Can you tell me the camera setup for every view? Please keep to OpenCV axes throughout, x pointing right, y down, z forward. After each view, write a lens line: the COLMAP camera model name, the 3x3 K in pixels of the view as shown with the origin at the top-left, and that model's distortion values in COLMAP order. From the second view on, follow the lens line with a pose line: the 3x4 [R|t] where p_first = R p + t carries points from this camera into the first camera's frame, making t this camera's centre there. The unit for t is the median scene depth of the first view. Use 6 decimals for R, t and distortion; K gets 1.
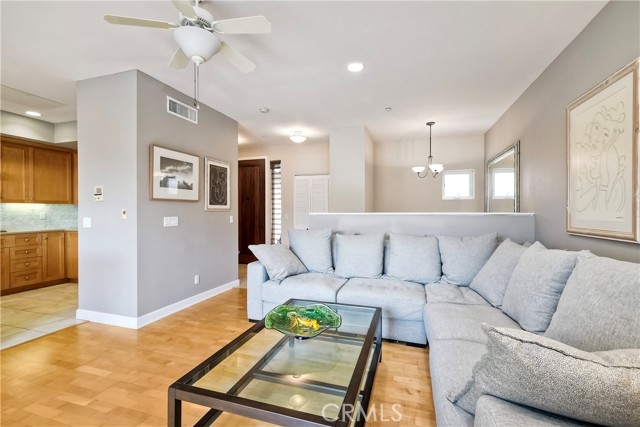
lens RADIAL K [[283.5, 0, 318.6], [0, 283.5, 211.5], [0, 0, 1]] dist [-0.002710, 0.003279]
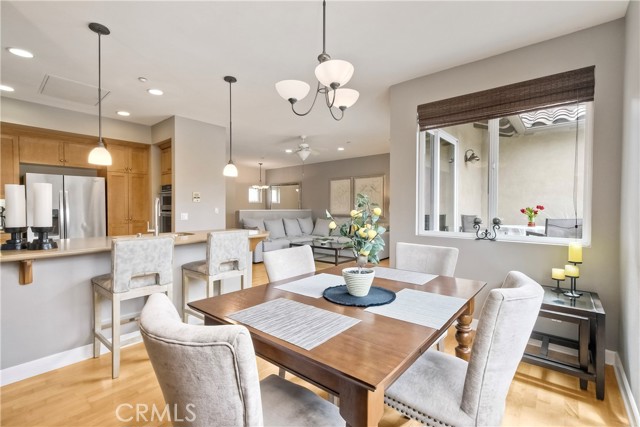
lens RADIAL K [[283.5, 0, 319.1], [0, 283.5, 213.3], [0, 0, 1]] dist [-0.002710, 0.003279]
pose [[0.402751, -0.010869, 0.915245, -1.310680], [-0.001912, 0.999917, 0.012716, 0.002698], [-0.915308, -0.006872, 0.402697, -0.160663]]
